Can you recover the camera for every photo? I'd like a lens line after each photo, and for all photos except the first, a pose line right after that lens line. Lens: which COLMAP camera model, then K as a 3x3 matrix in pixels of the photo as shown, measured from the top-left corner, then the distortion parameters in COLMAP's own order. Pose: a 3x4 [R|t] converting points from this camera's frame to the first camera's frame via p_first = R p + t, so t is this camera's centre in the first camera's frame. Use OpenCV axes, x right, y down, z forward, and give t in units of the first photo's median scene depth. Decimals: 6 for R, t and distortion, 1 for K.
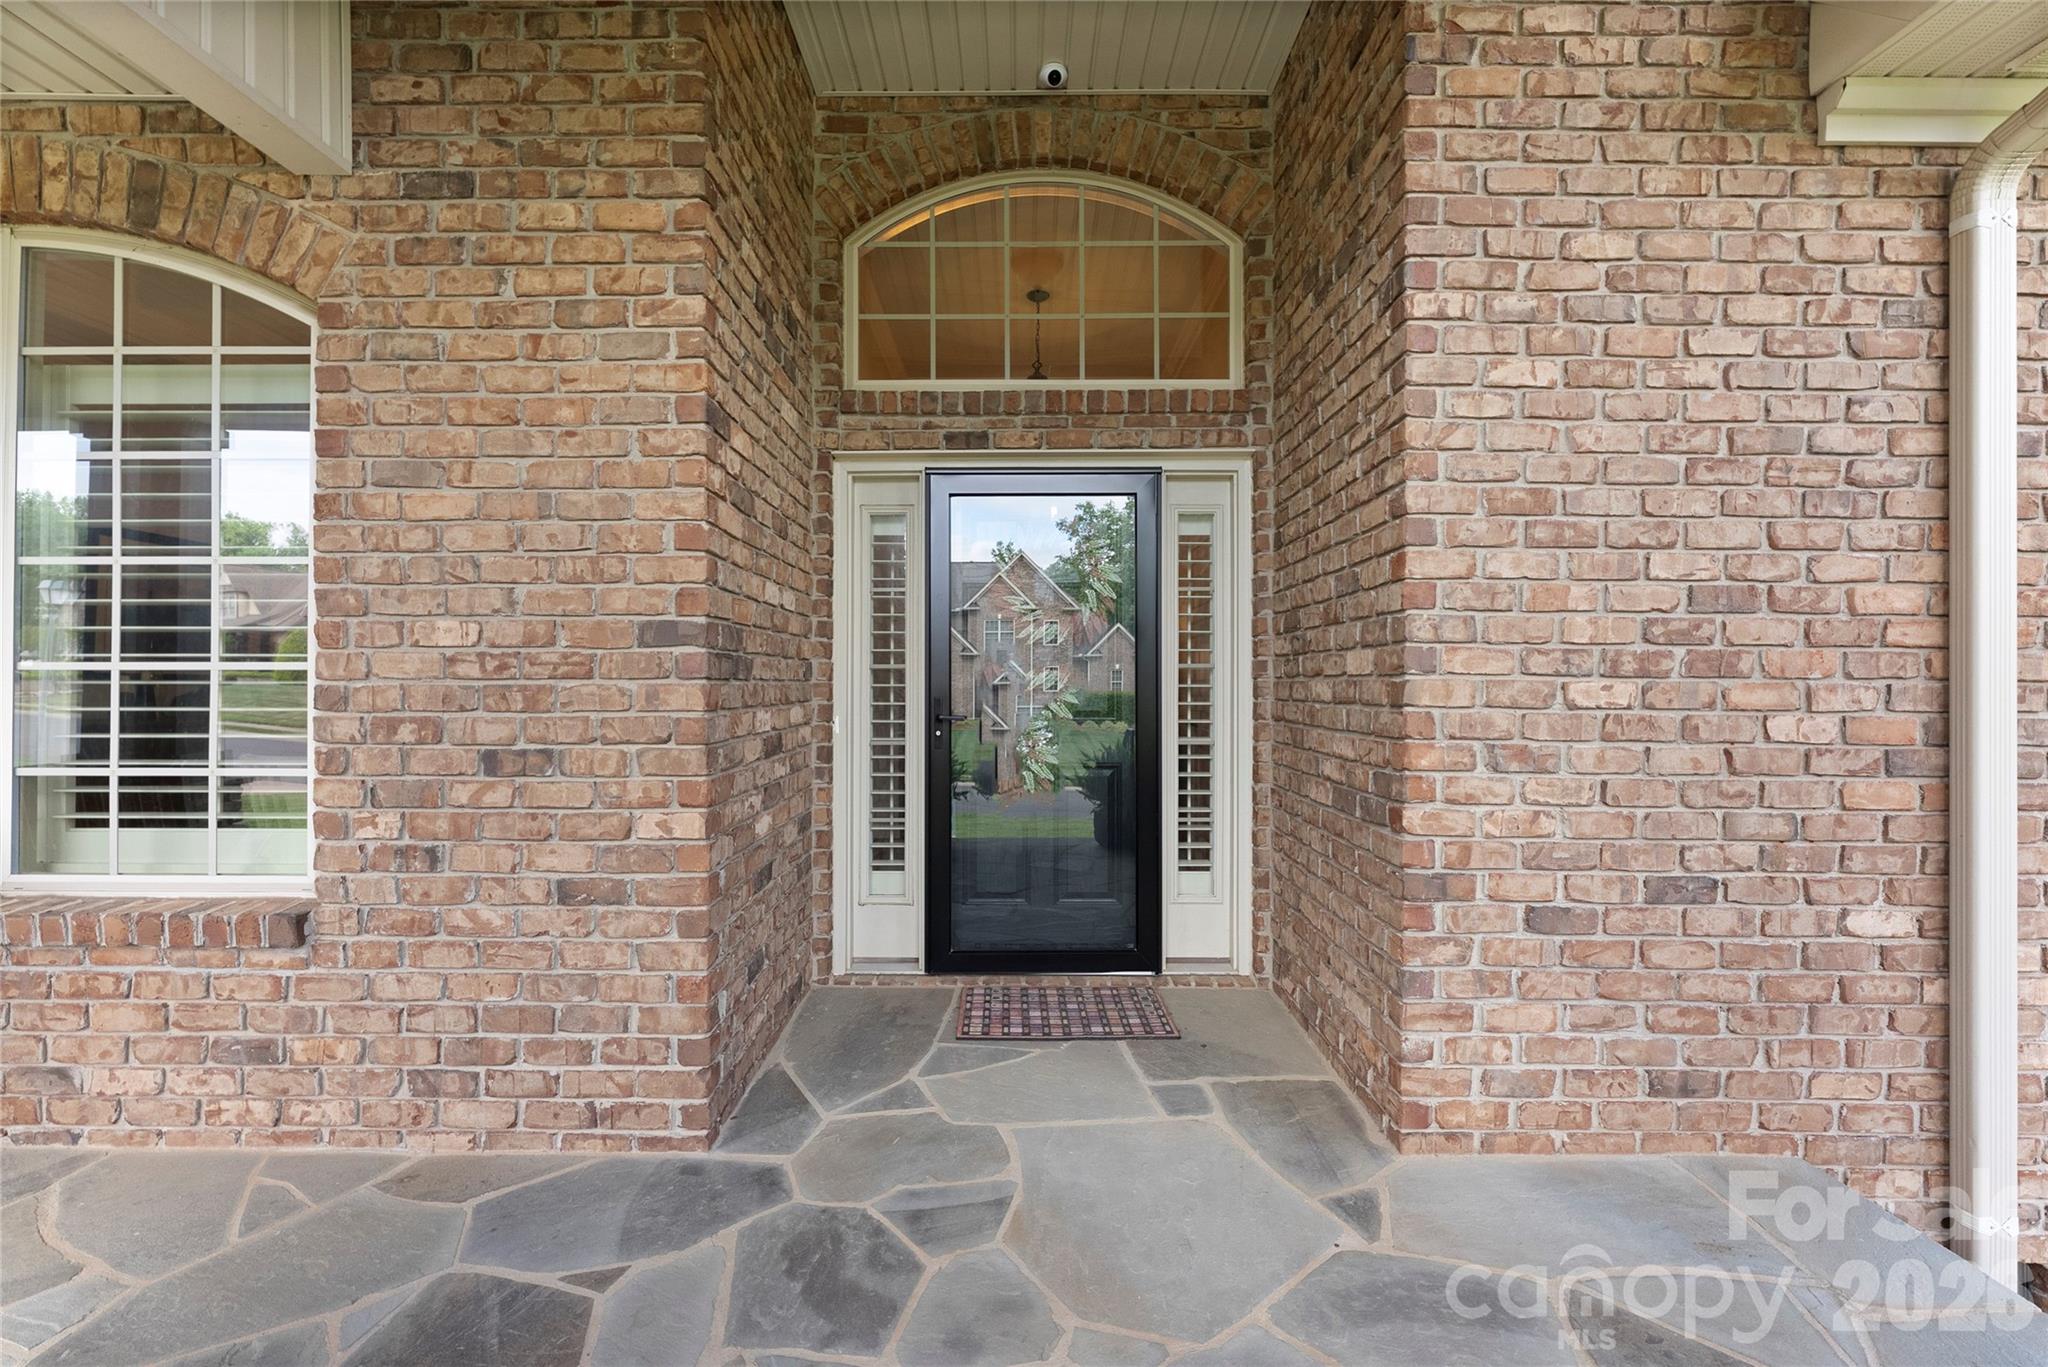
lens RADIAL K [[842.1, 0, 1027.6], [0, 842.1, 676.7], [0, 0, 1]] dist [0.000819, -0.000714]
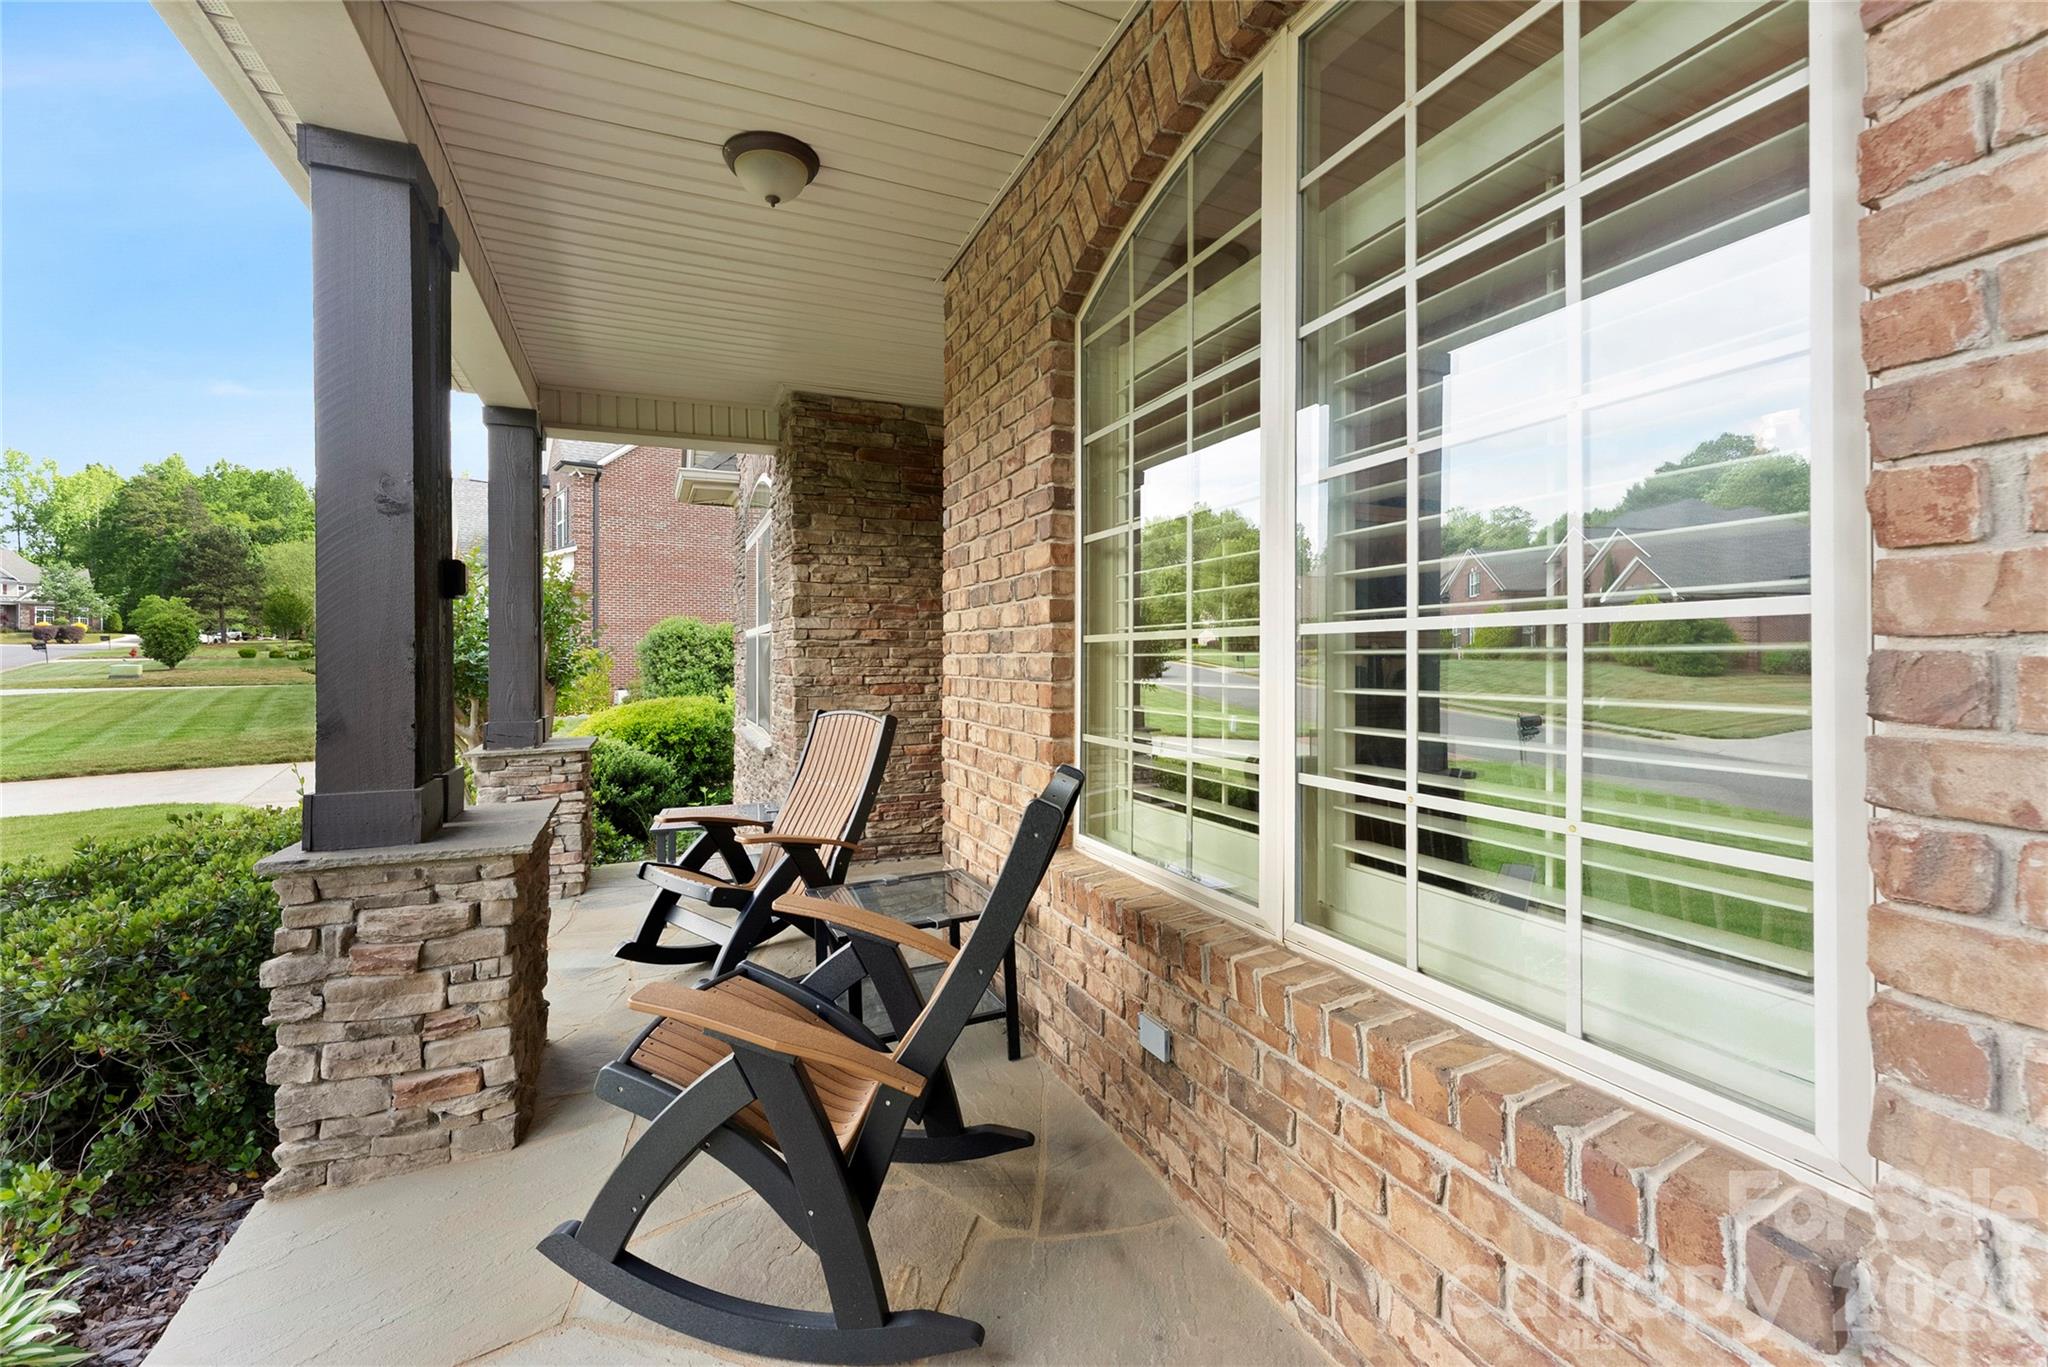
lens RADIAL K [[842.1, 0, 1028.8], [0, 842.1, 666.7], [0, 0, 1]] dist [0.000819, -0.000714]
pose [[0.405379, 0.005190, -0.914134, -0.659784], [0.008752, 0.999916, 0.009559, 0.009811], [0.914107, -0.011876, 0.405299, 0.516710]]
